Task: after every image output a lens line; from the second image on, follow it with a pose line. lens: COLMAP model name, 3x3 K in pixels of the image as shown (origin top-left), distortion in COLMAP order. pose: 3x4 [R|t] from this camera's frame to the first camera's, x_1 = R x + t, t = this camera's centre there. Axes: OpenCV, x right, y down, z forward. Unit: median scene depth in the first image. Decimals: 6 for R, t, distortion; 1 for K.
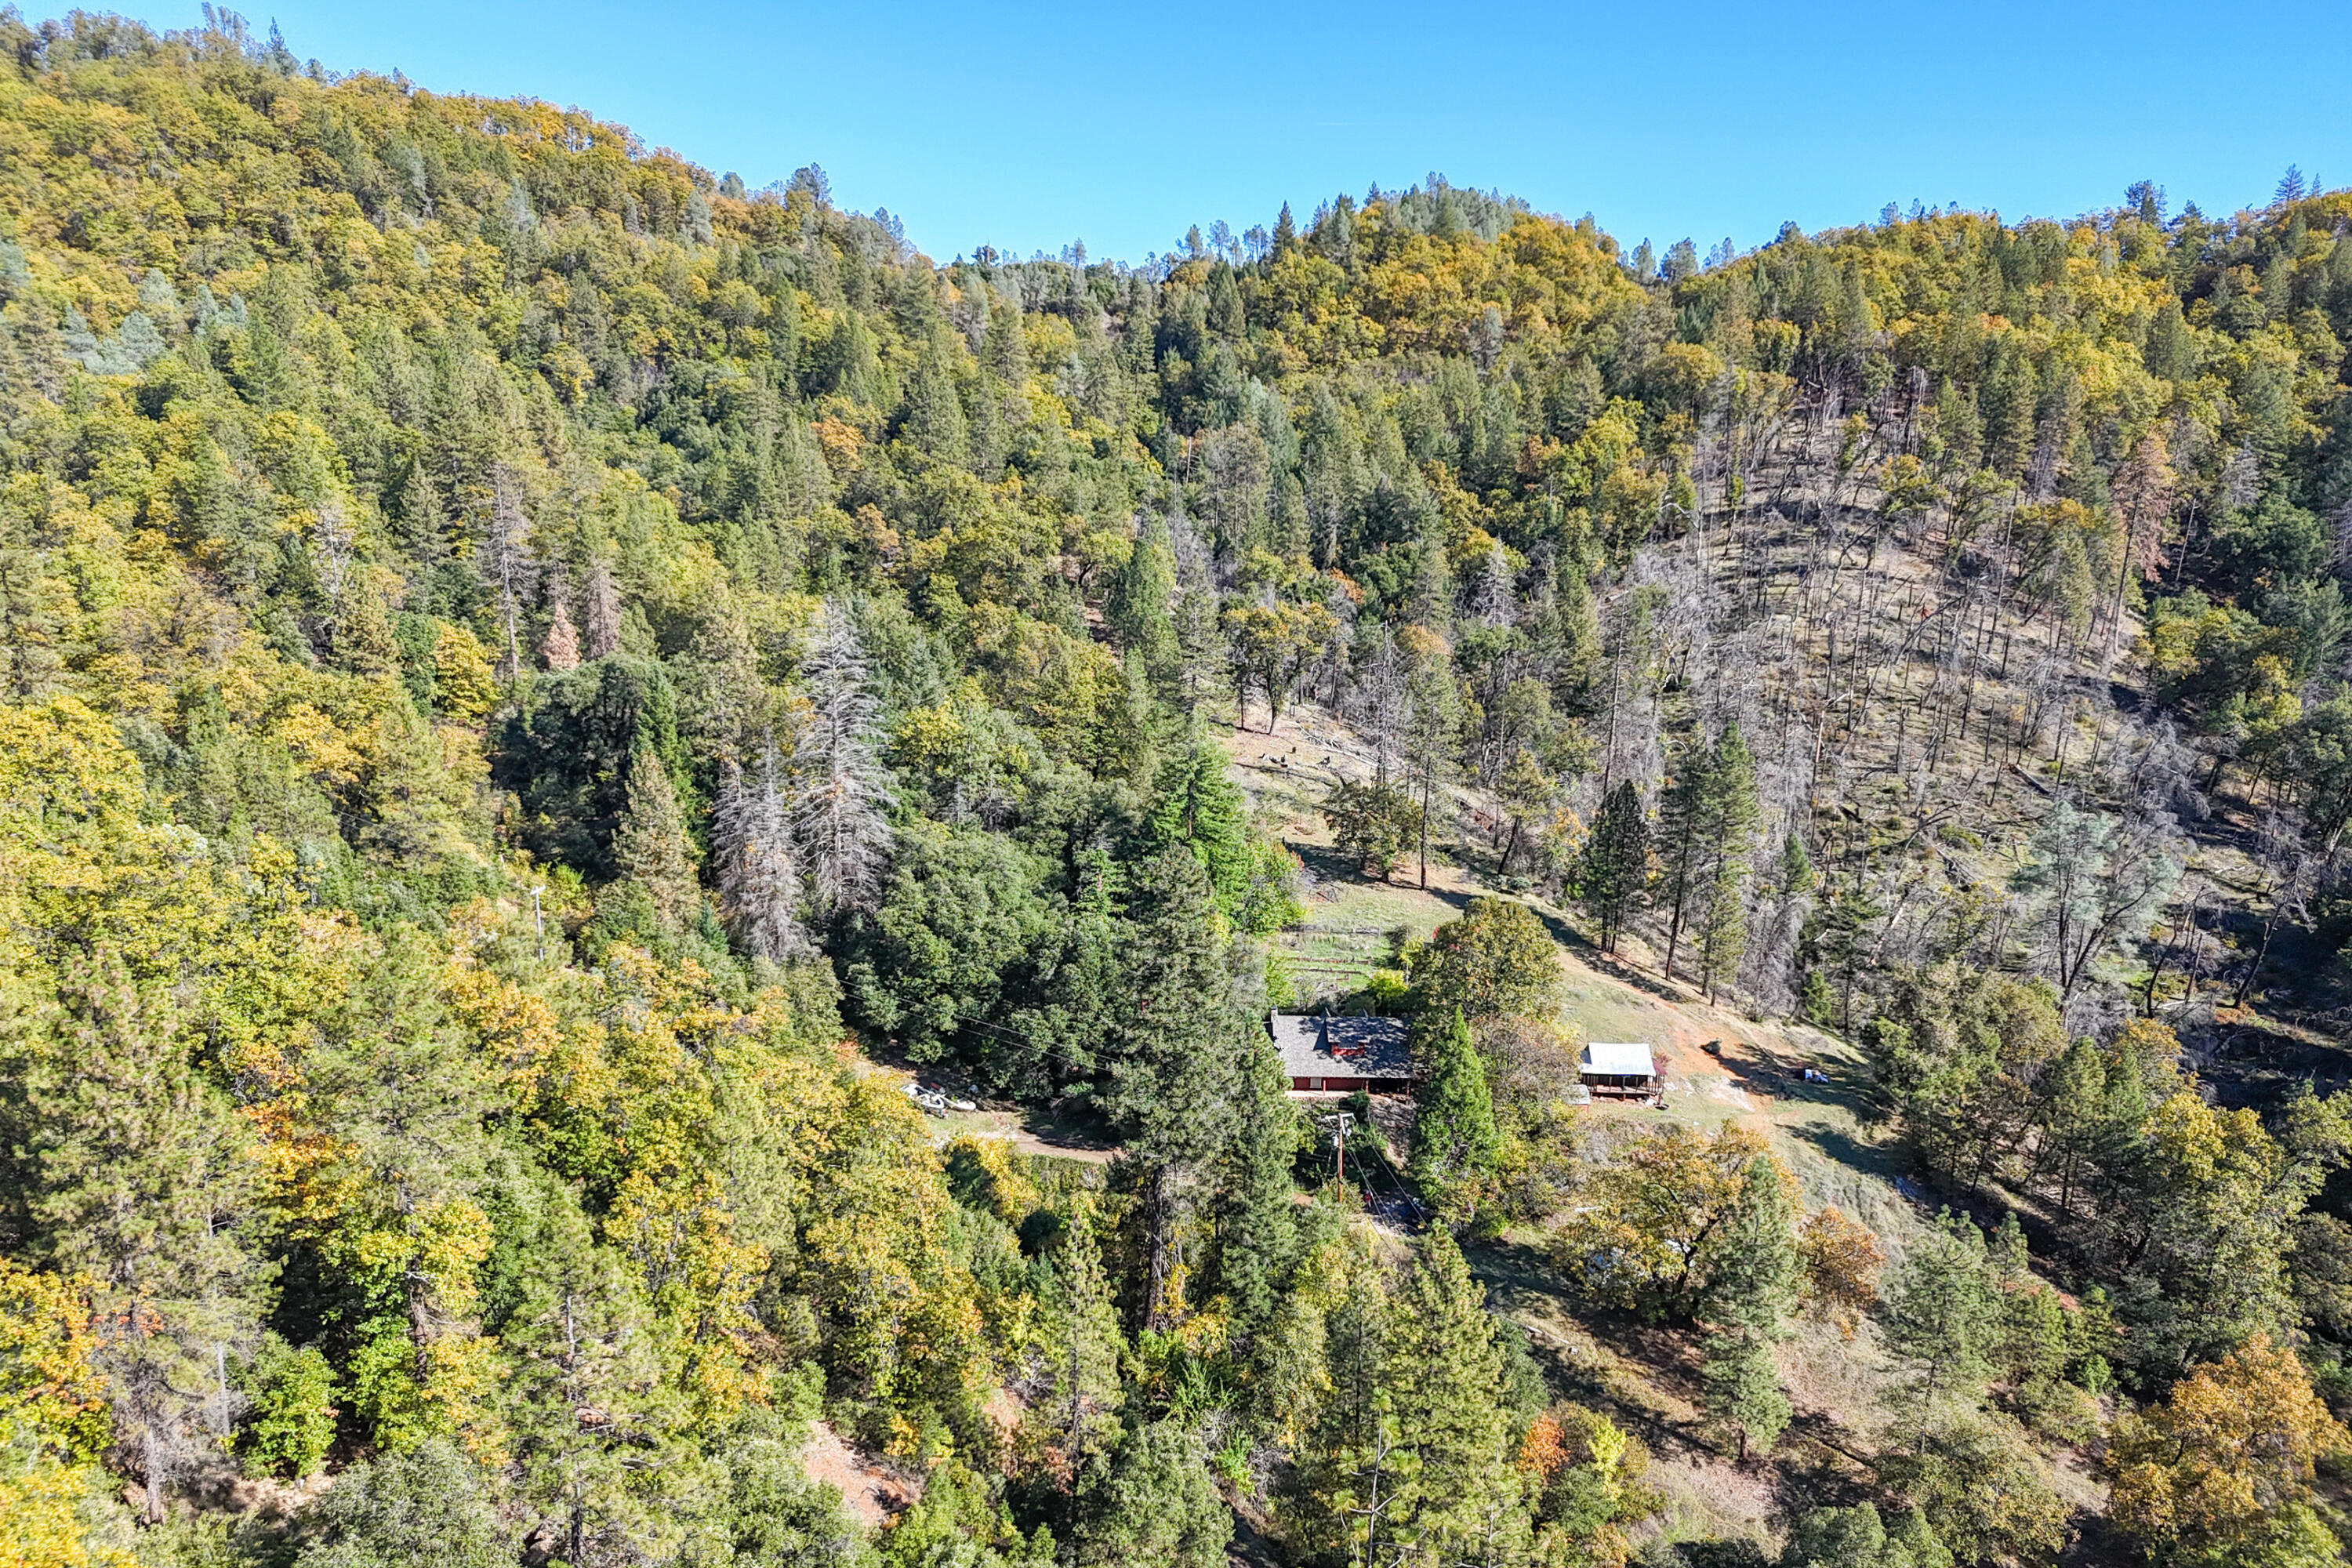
lens RADIAL K [[1737.2, 0, 1181.7], [0, 1737.2, 812.0], [0, 0, 1]] dist [0.065368, -0.075708]
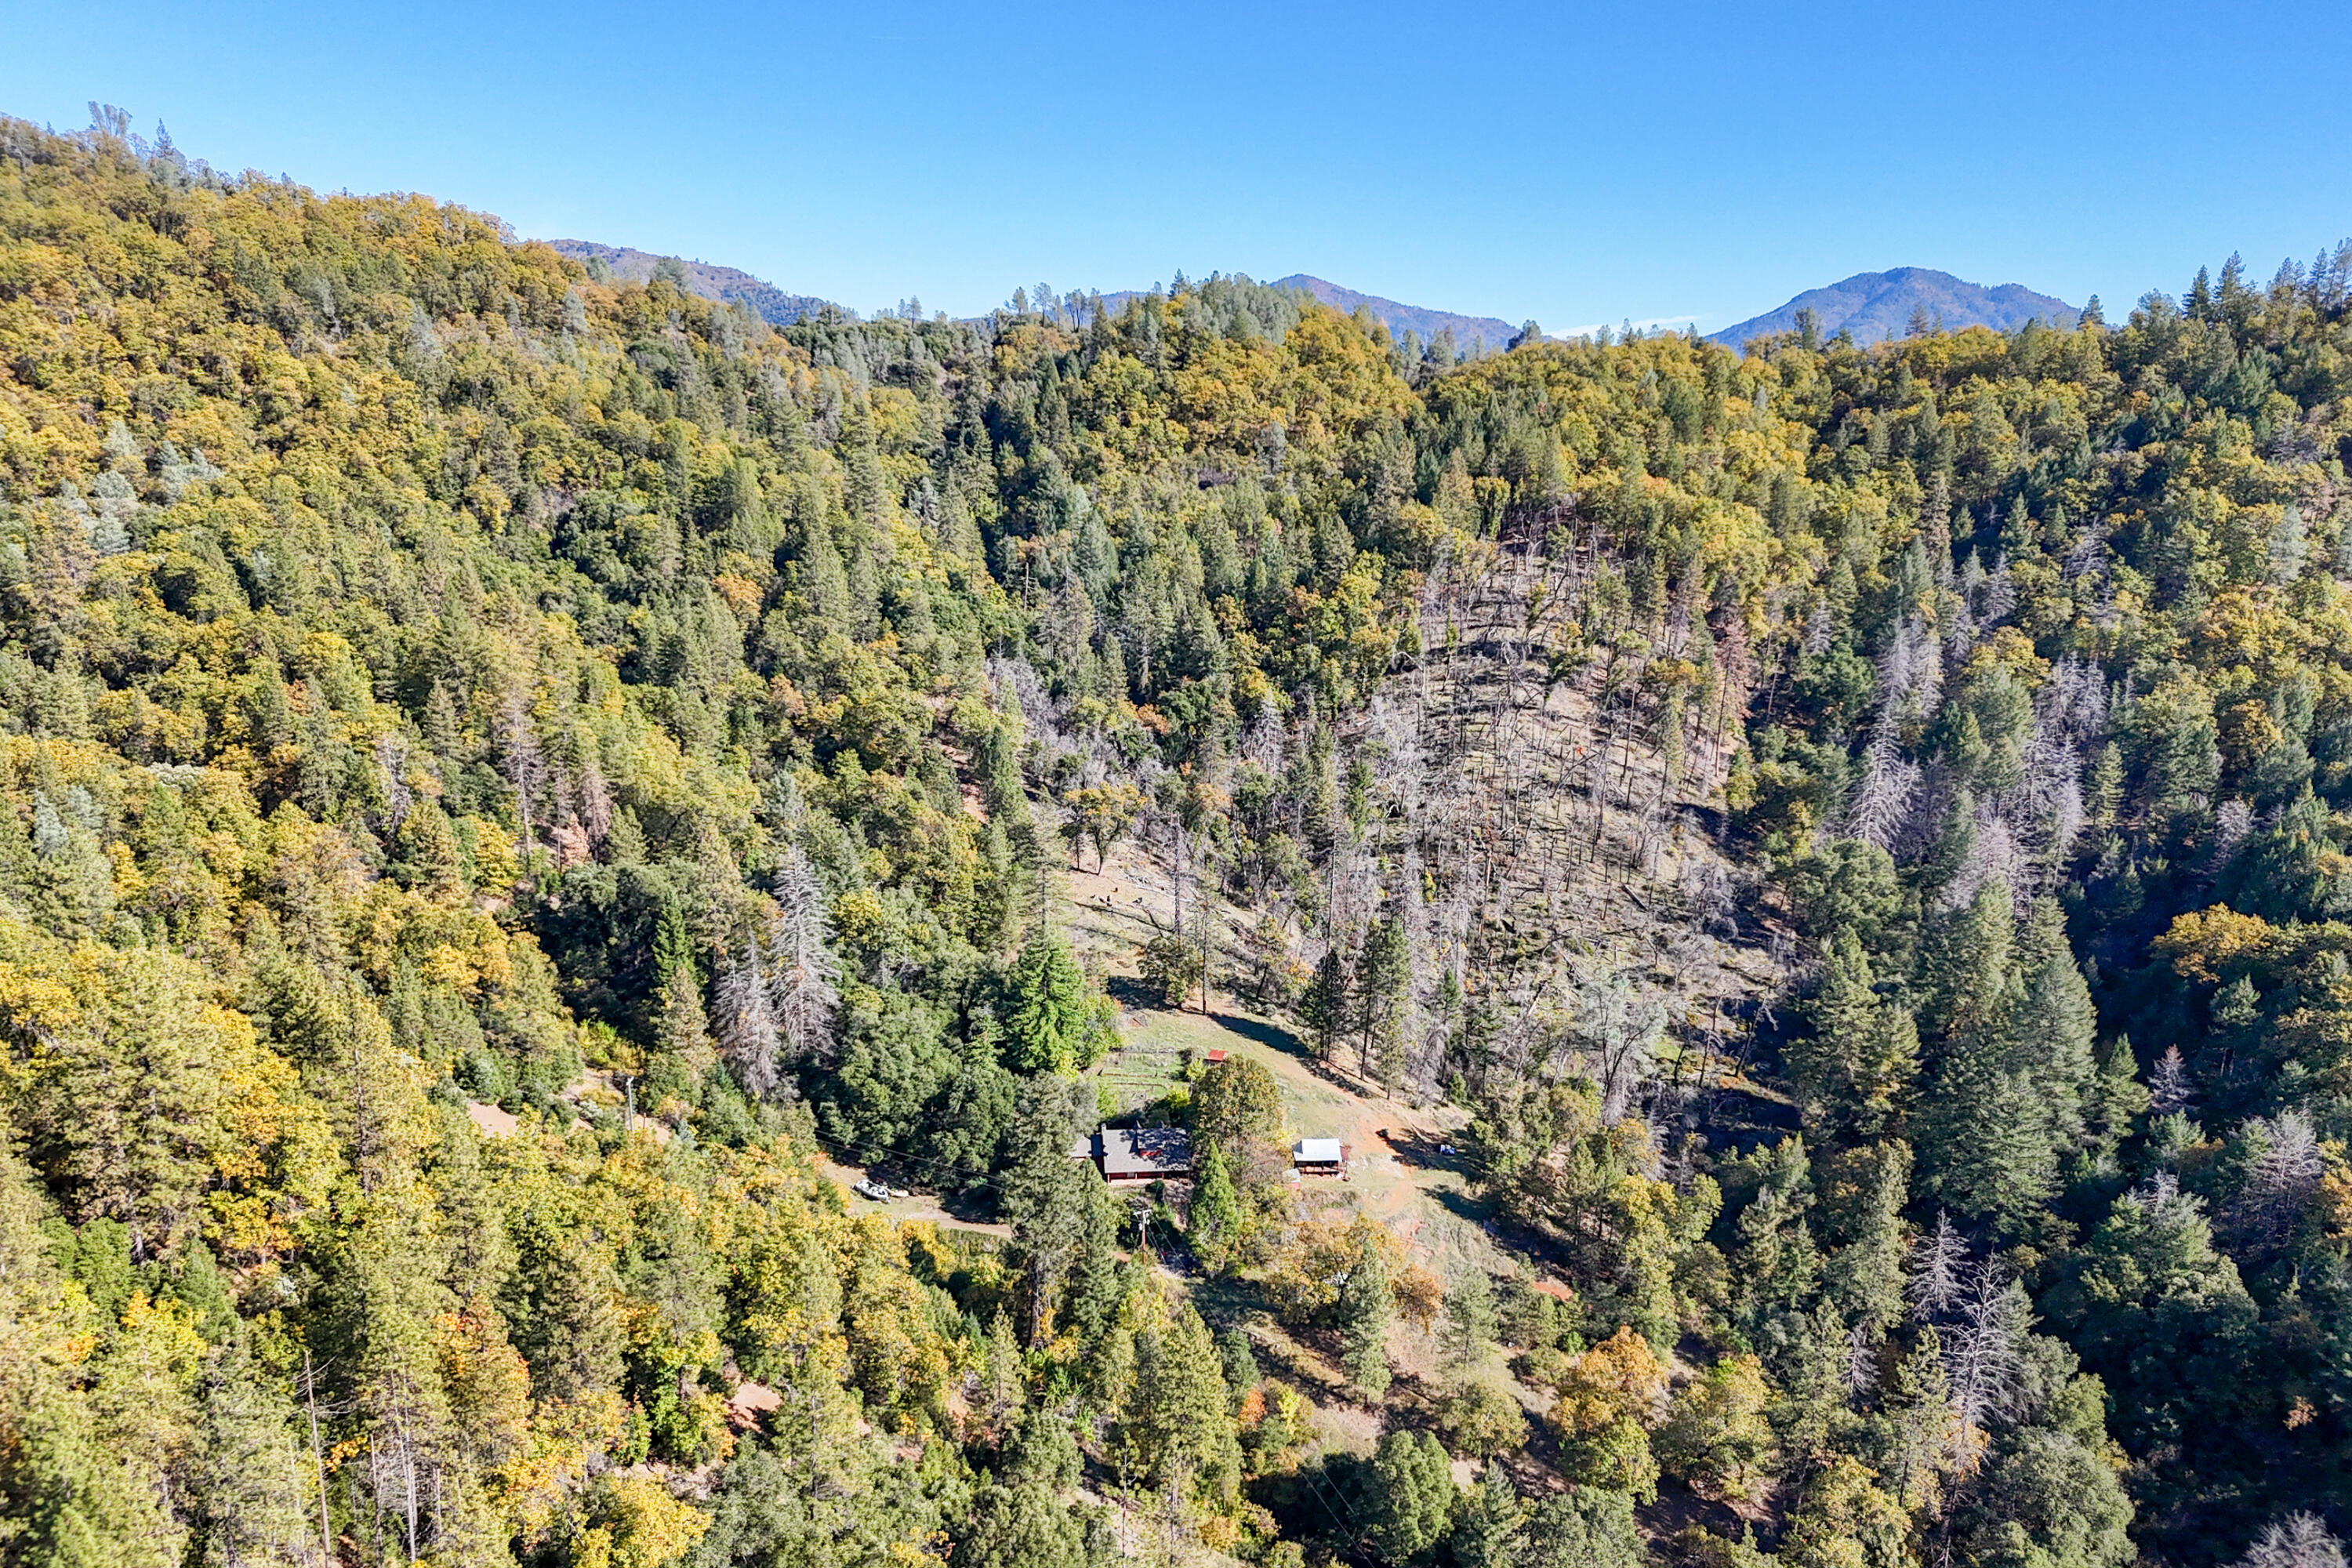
lens RADIAL K [[1720.7, 0, 1176.0], [0, 1720.7, 784.0], [0, 0, 1]] dist [0.074418, -0.081703]
pose [[0.995358, -0.021474, 0.093814, -0.016567], [0.019131, 0.999484, 0.025807, -0.190360], [-0.094320, -0.023892, 0.995255, -0.441471]]
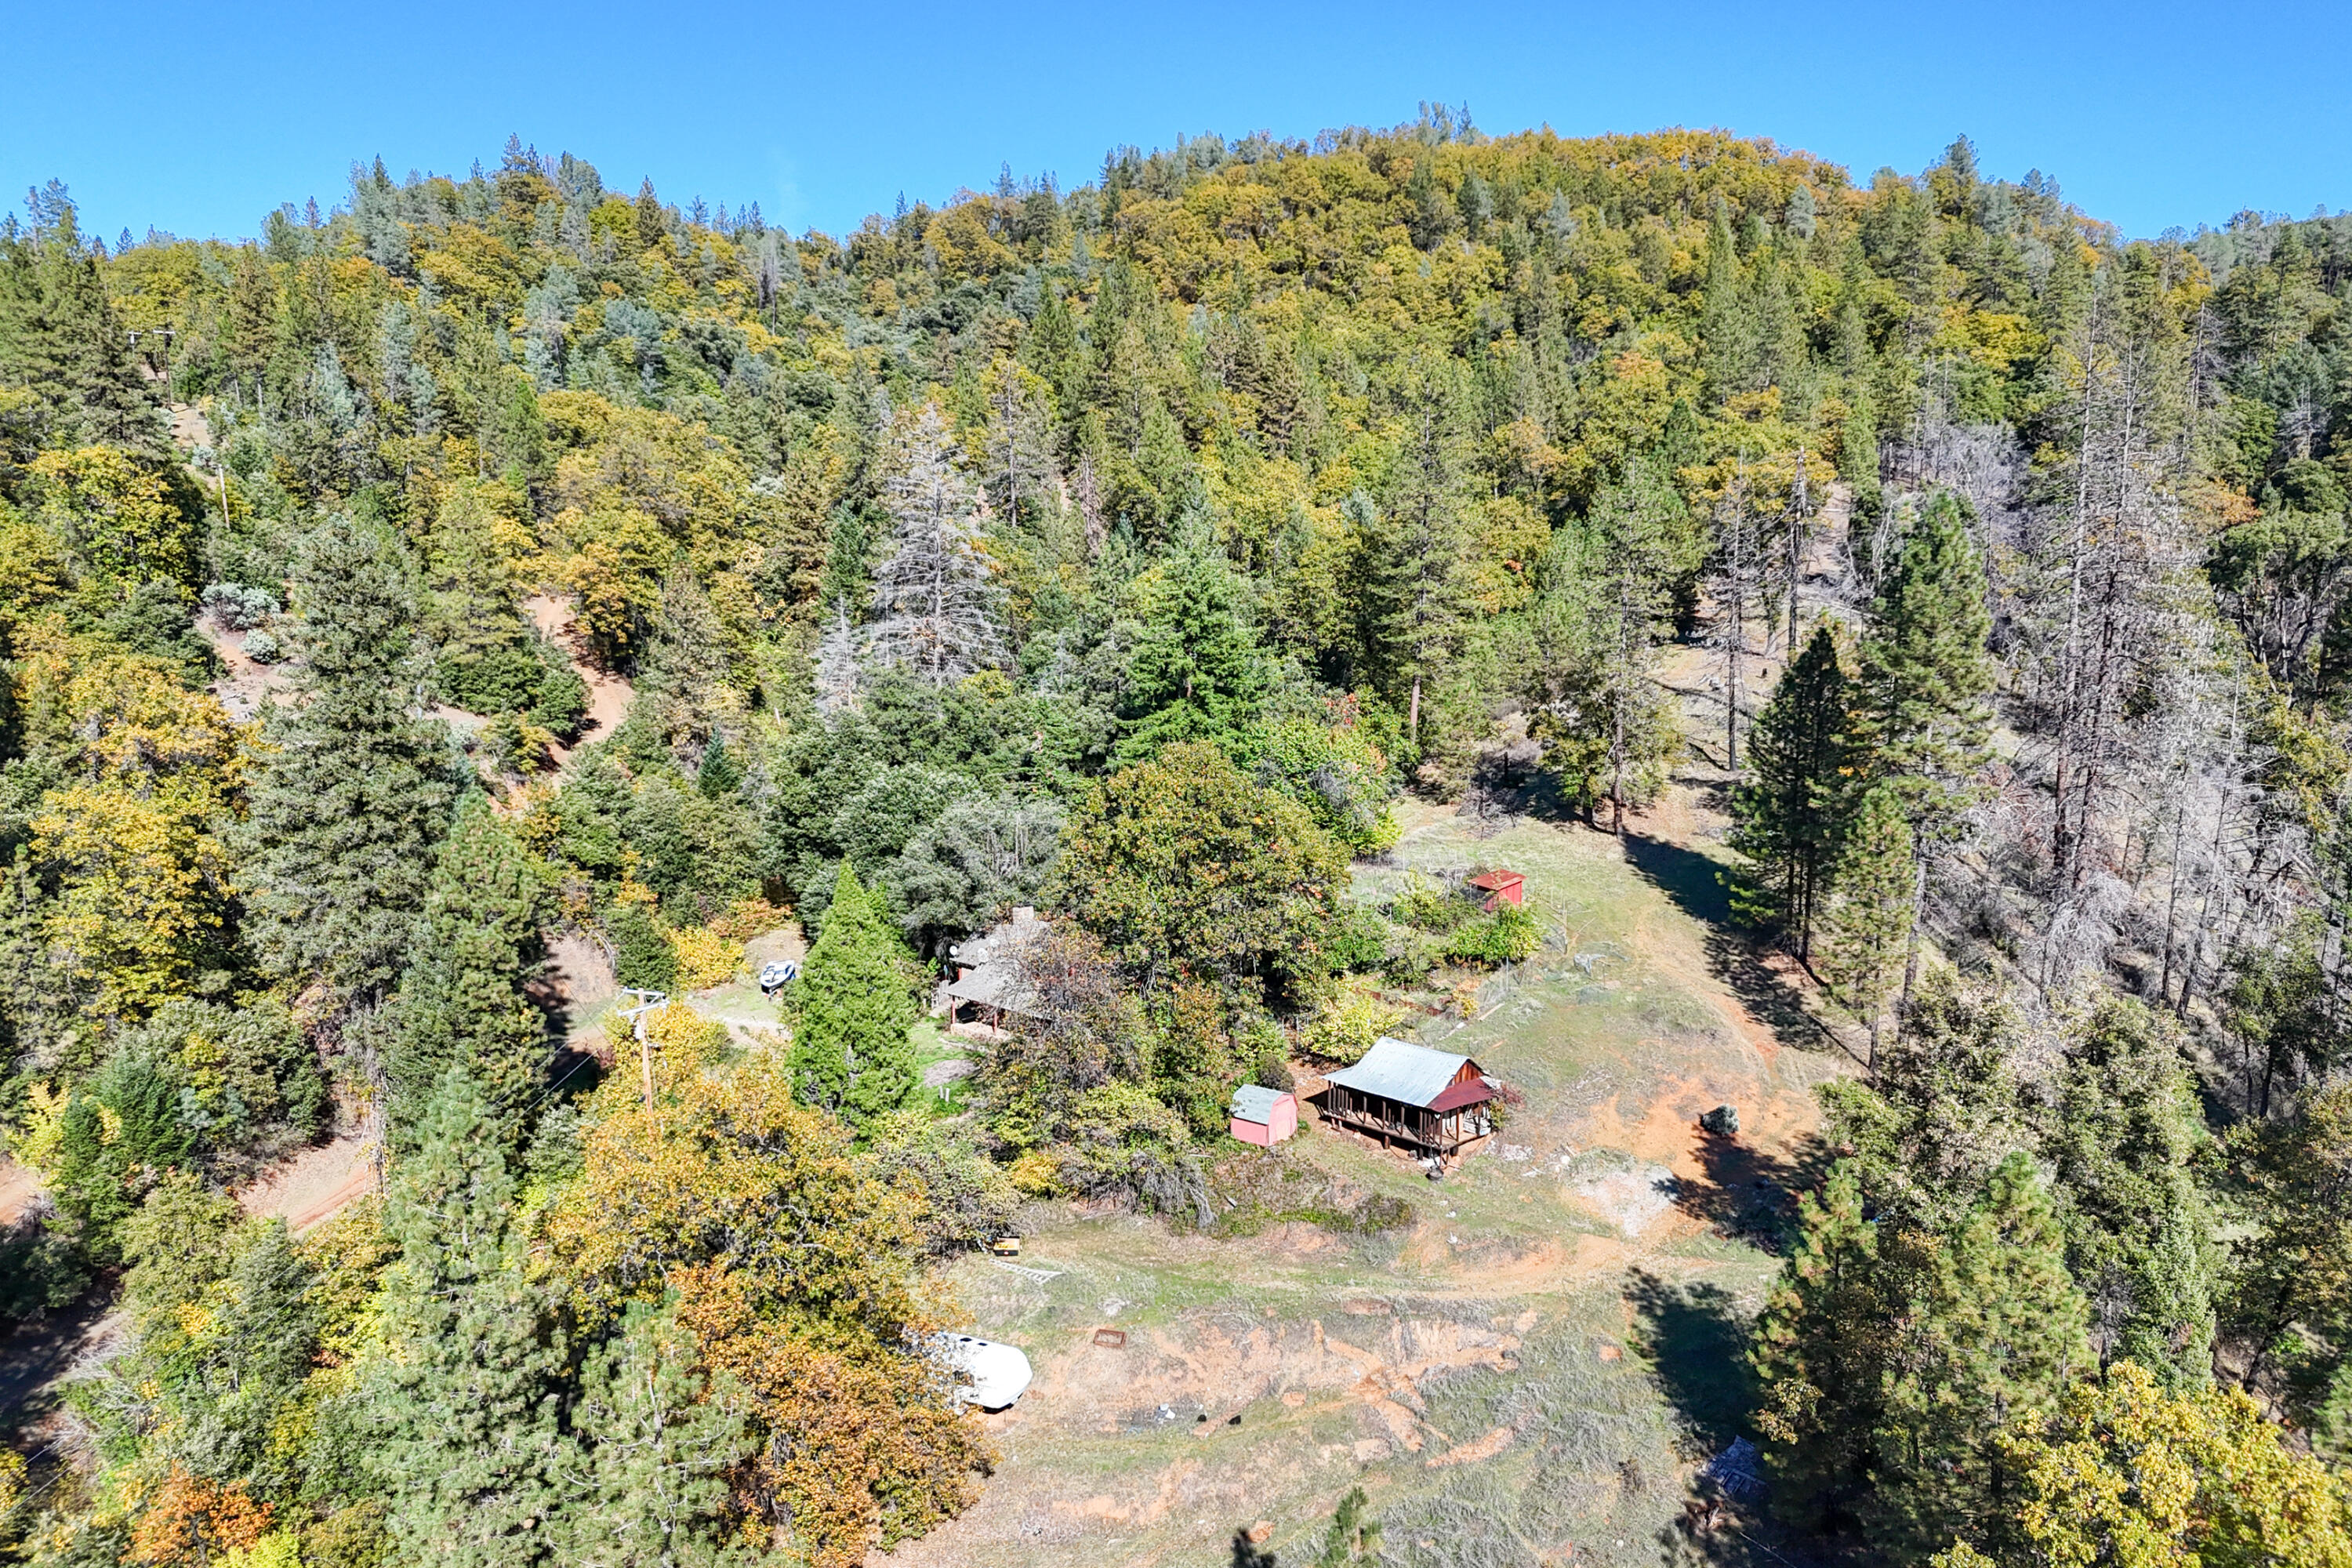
lens RADIAL K [[1746.5, 0, 1176.0], [0, 1746.5, 784.0], [0, 0, 1]] dist [0.023967, -0.002176]
pose [[0.716873, 0.074850, -0.693174, 0.457023], [-0.127071, 0.991595, -0.024341, 0.062233], [0.685526, 0.105531, 0.720359, 0.456208]]
